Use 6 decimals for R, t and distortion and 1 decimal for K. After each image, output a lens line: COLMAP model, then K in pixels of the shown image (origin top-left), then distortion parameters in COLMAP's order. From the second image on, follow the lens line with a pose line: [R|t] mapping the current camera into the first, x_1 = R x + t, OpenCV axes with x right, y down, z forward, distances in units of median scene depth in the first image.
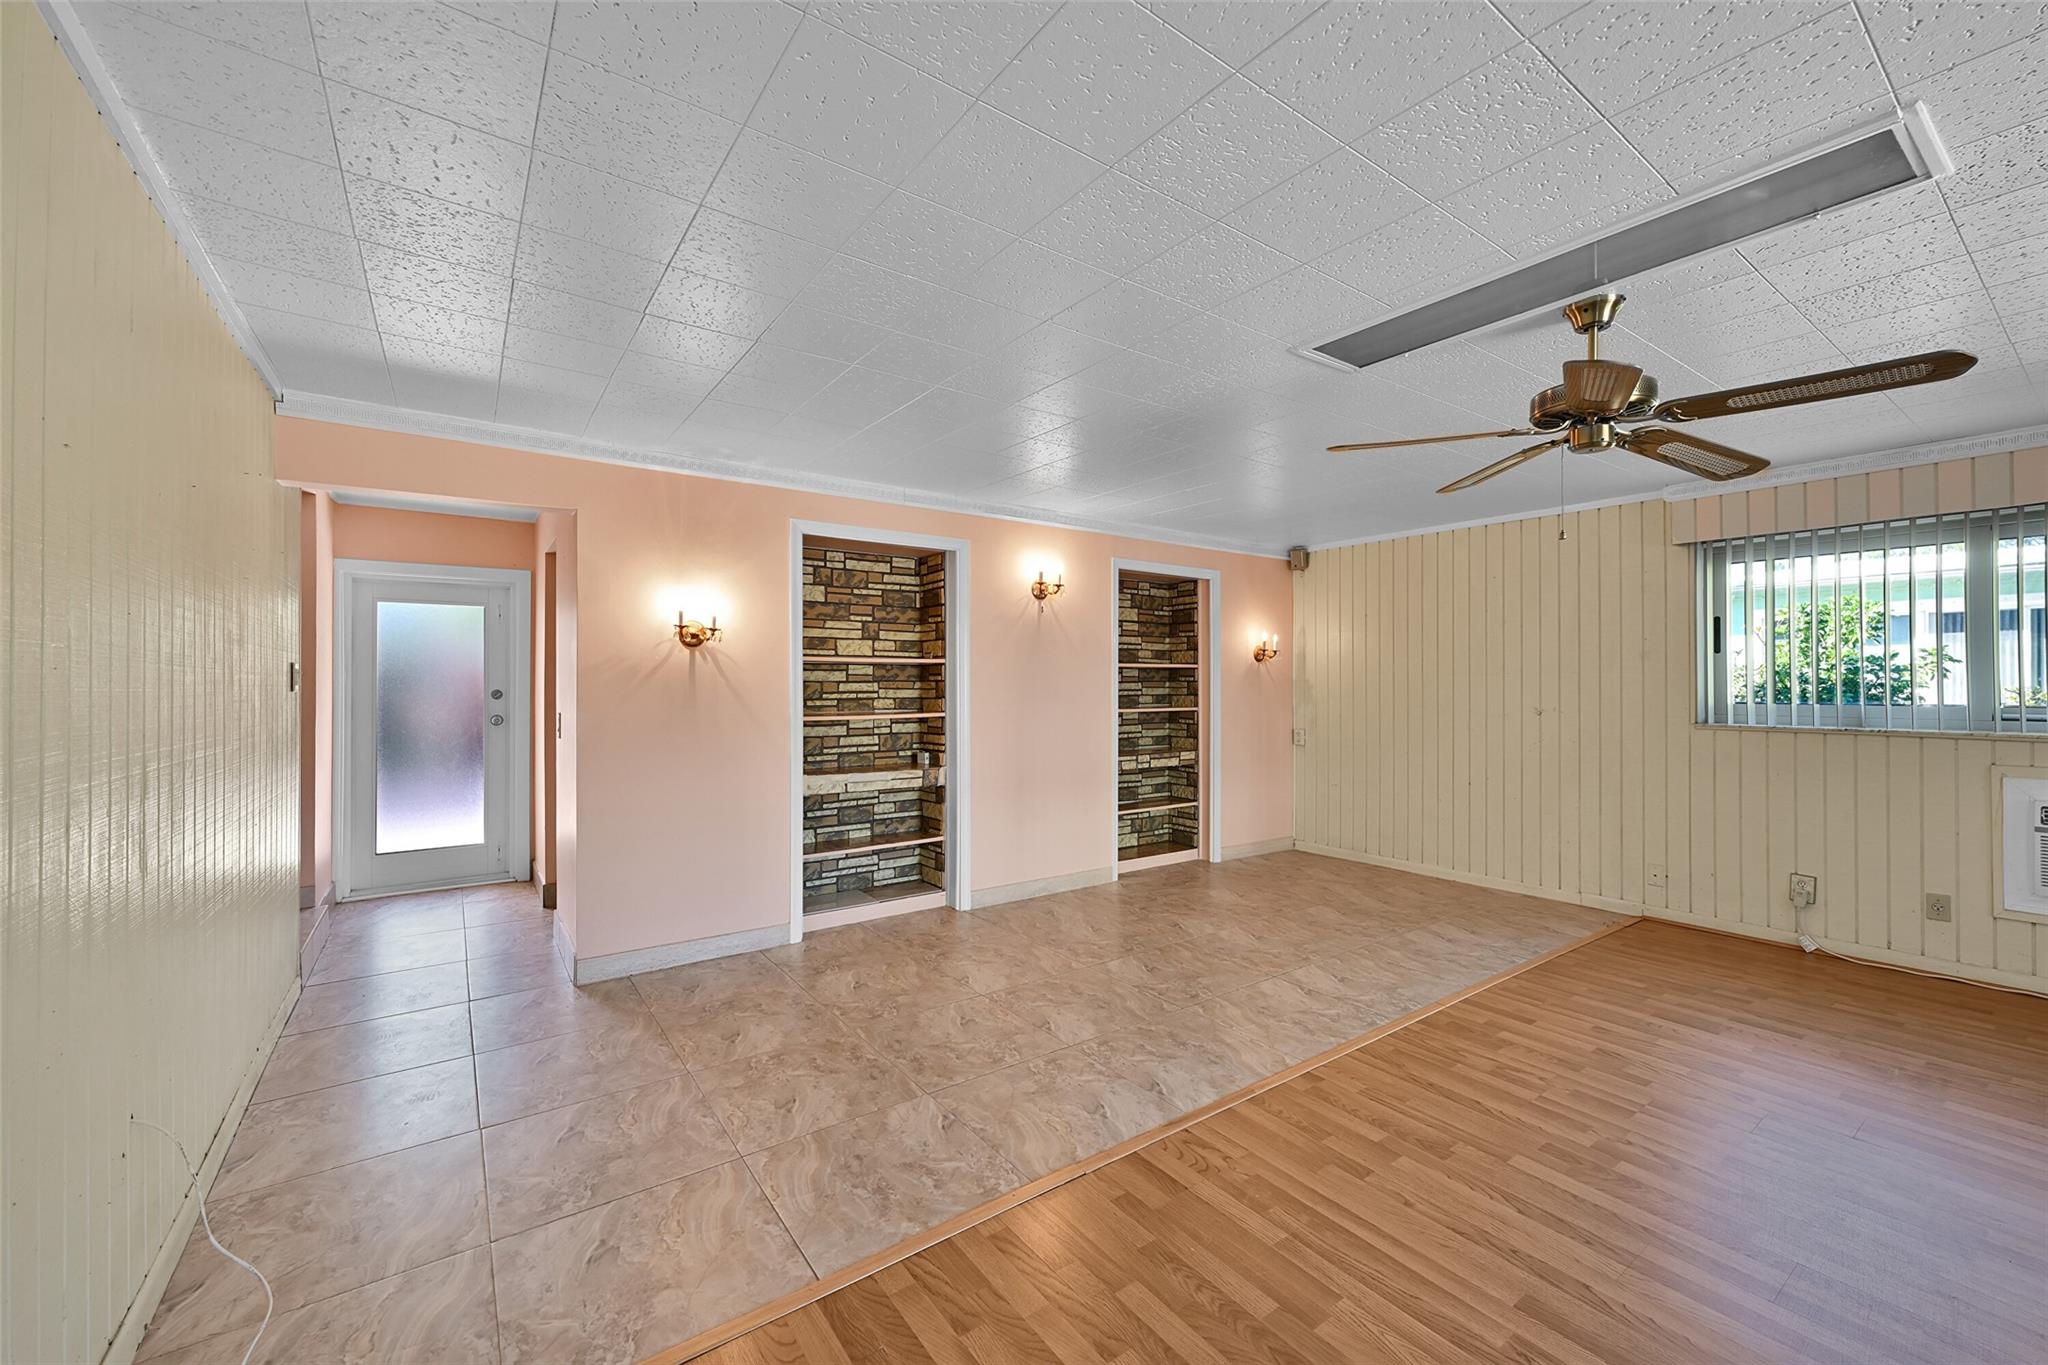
lens RADIAL K [[808.7, 0, 1018.9], [0, 808.7, 679.4], [0, 0, 1]] dist [-0.001167, 0.000266]
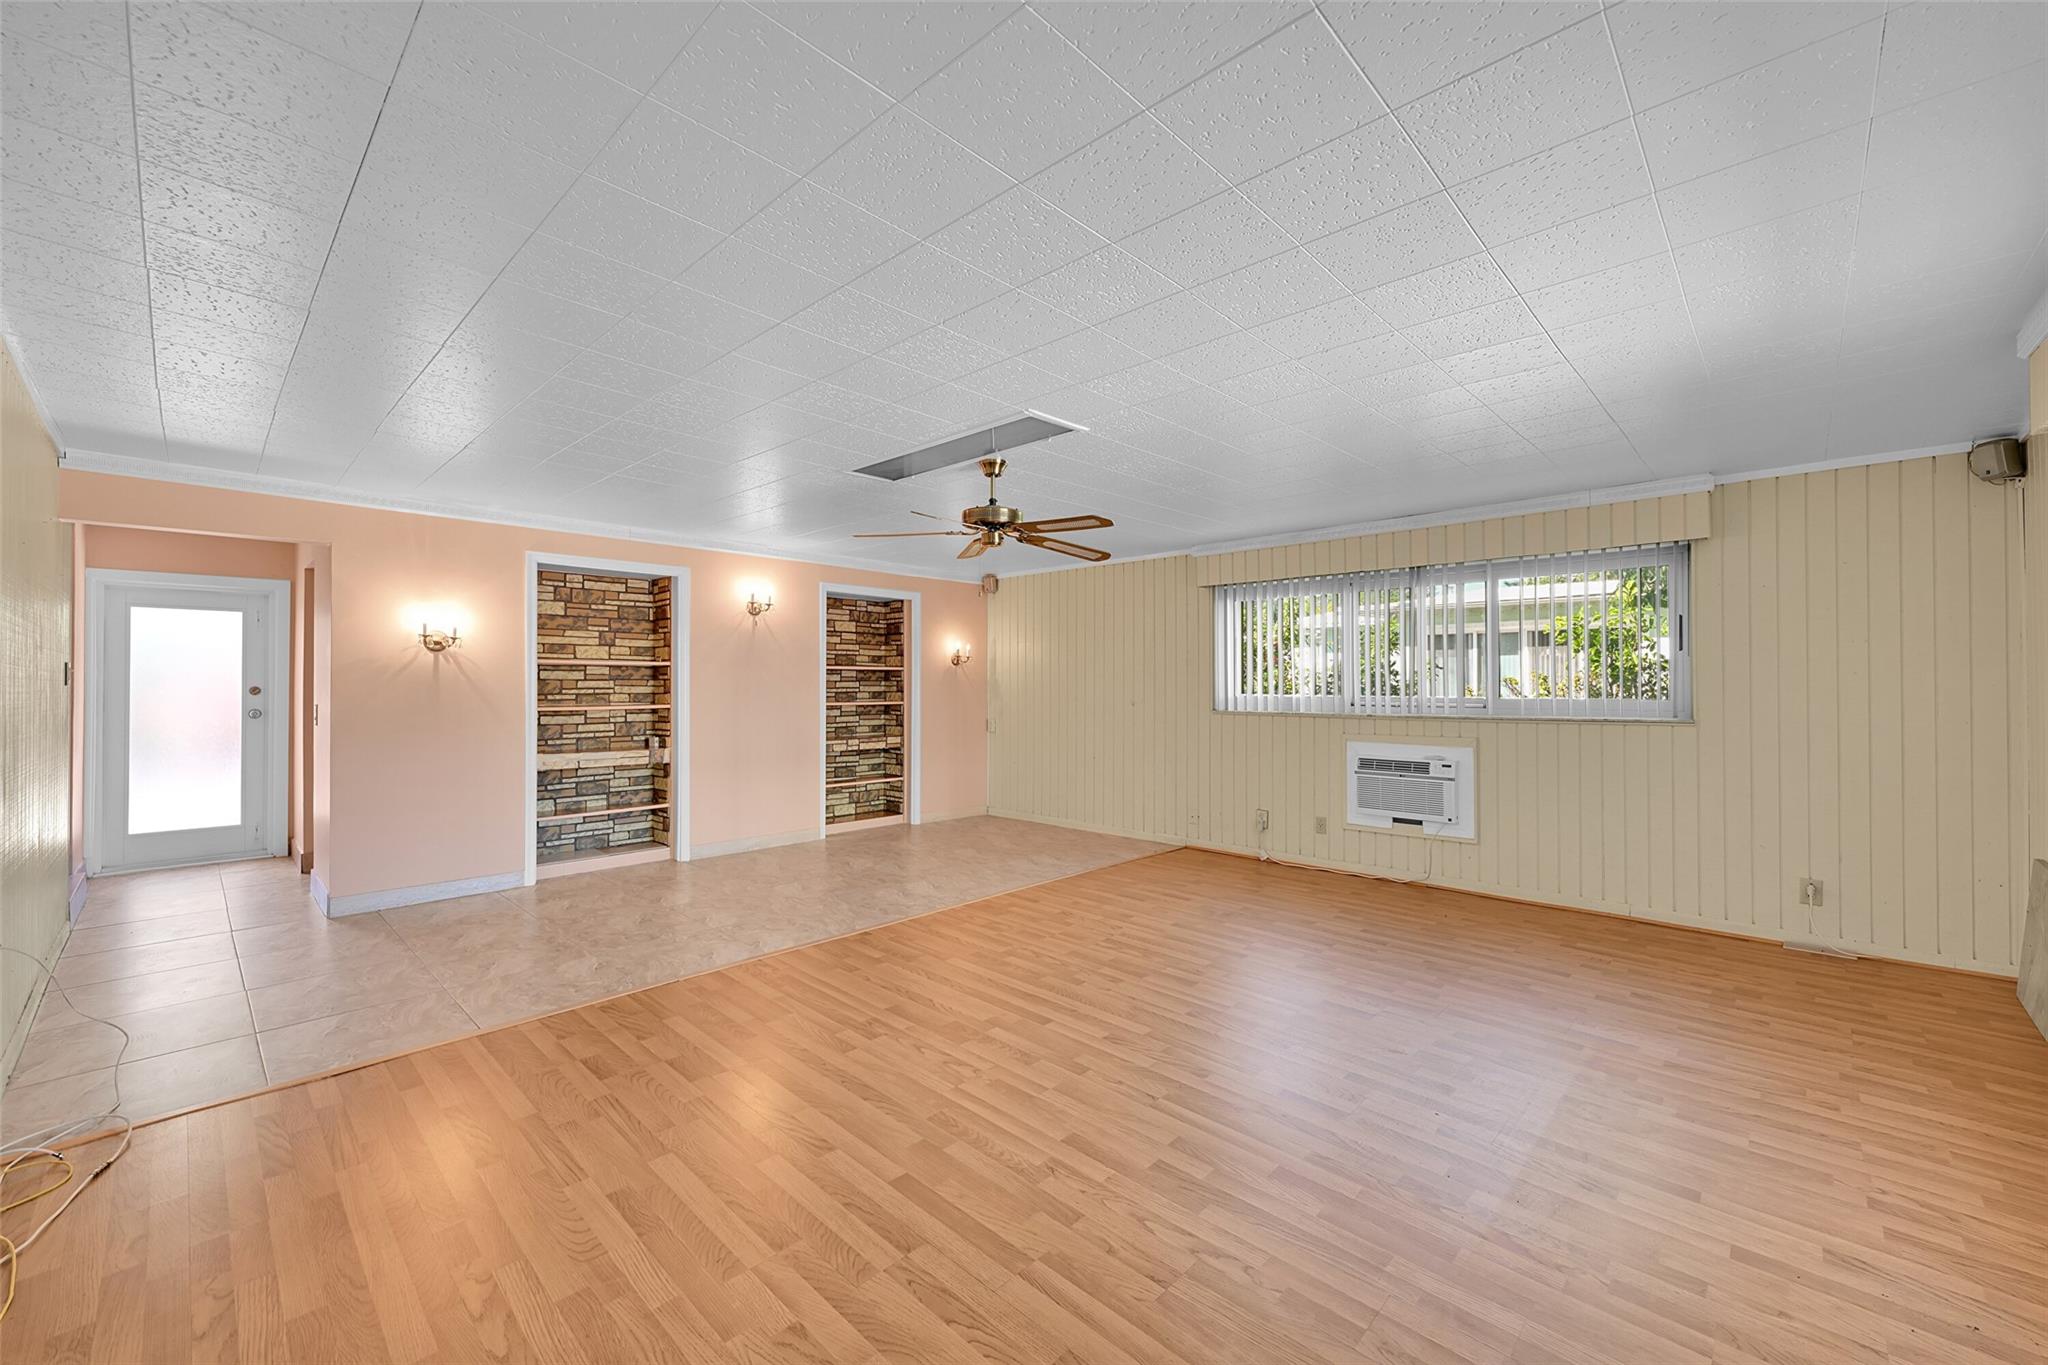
lens RADIAL K [[808.7, 0, 1019.7], [0, 808.7, 679.6], [0, 0, 1]] dist [-0.001167, 0.000266]
pose [[0.982151, 0.003008, 0.188072, 0.229765], [-0.002802, 0.999995, -0.001364, 0.002615], [-0.188075, 0.000813, 0.982154, -0.373019]]
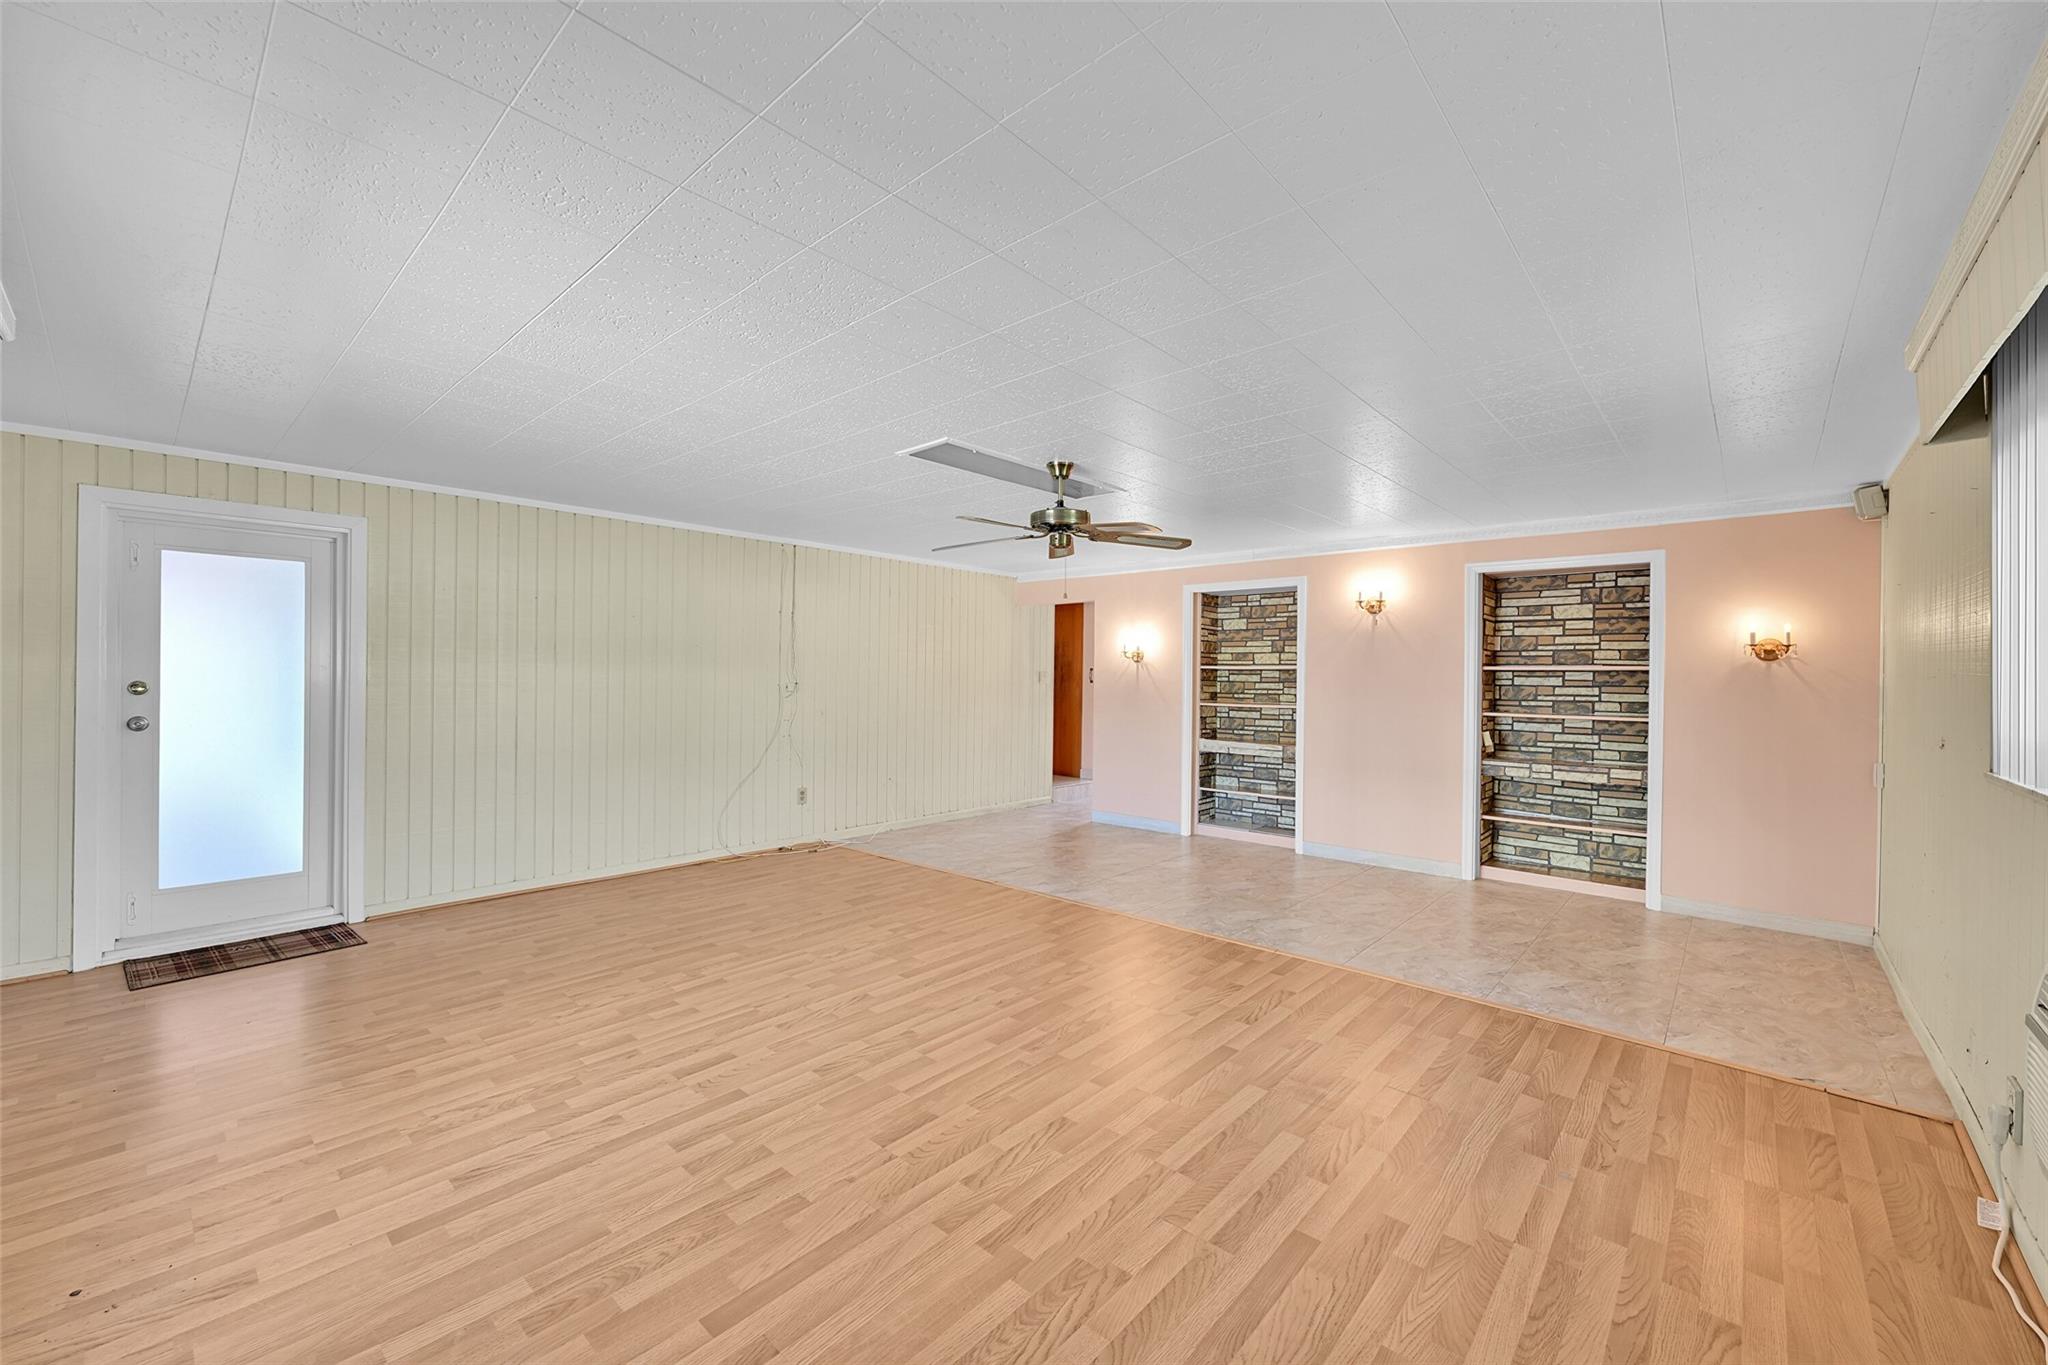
lens RADIAL K [[808.7, 0, 1016.3], [0, 808.7, 682.0], [0, 0, 1]] dist [-0.001167, 0.000266]
pose [[0.215939, 0.006403, -0.976386, 1.249506], [-0.009442, 0.999945, 0.004469, 0.000247], [0.976361, 0.008254, 0.215987, 0.277890]]
